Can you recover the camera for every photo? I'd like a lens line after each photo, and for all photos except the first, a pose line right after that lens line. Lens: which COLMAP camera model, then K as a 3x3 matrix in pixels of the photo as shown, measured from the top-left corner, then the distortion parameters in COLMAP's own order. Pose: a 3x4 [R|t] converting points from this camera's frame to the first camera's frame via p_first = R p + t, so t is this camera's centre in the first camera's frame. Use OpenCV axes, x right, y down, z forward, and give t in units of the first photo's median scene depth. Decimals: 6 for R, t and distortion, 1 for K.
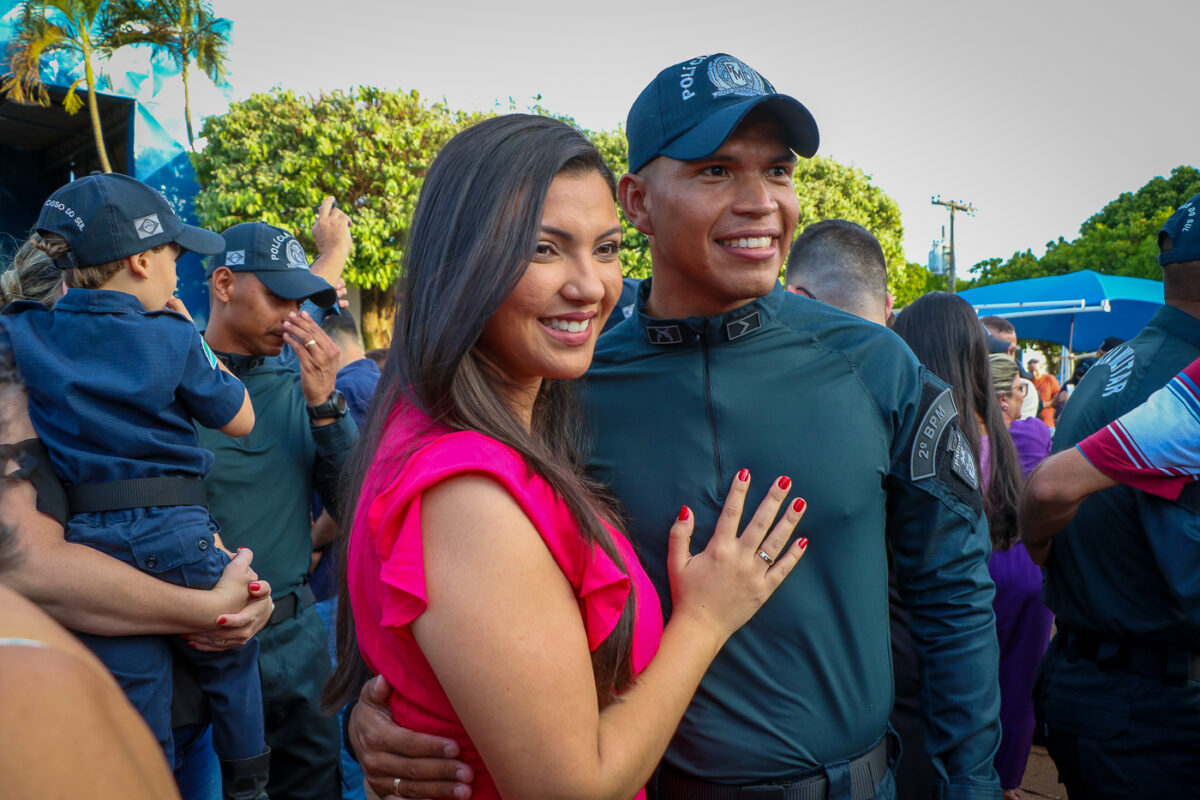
lens RADIAL K [[1084.4, 0, 619.8], [0, 1084.4, 403.9], [0, 0, 1]] dist [-0.183624, 0.195445]
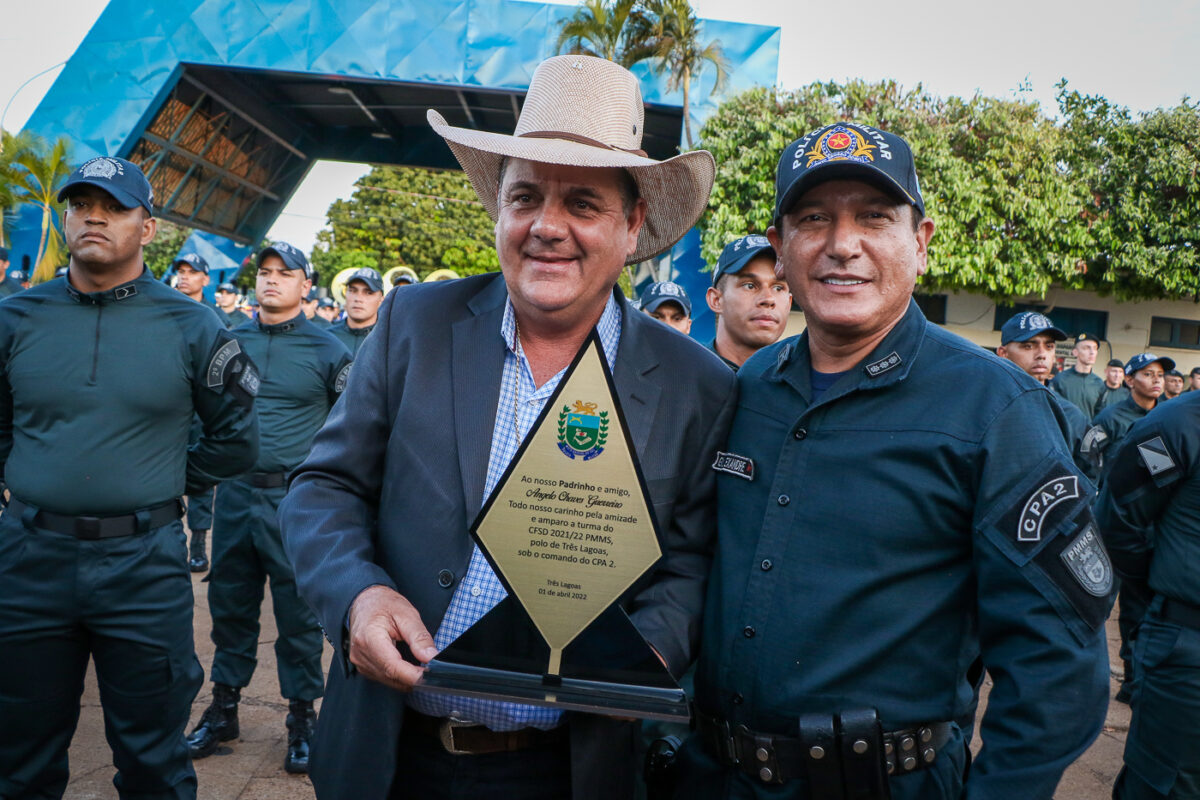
lens RADIAL K [[1072.6, 0, 610.2], [0, 1072.6, 398.7], [0, 0, 1]] dist [-0.142573, 0.178697]
pose [[0.769180, 0.088992, -0.632806, 0.274731], [-0.094070, 0.995236, 0.025618, -0.002456], [0.632071, 0.039824, 0.773887, 0.101354]]
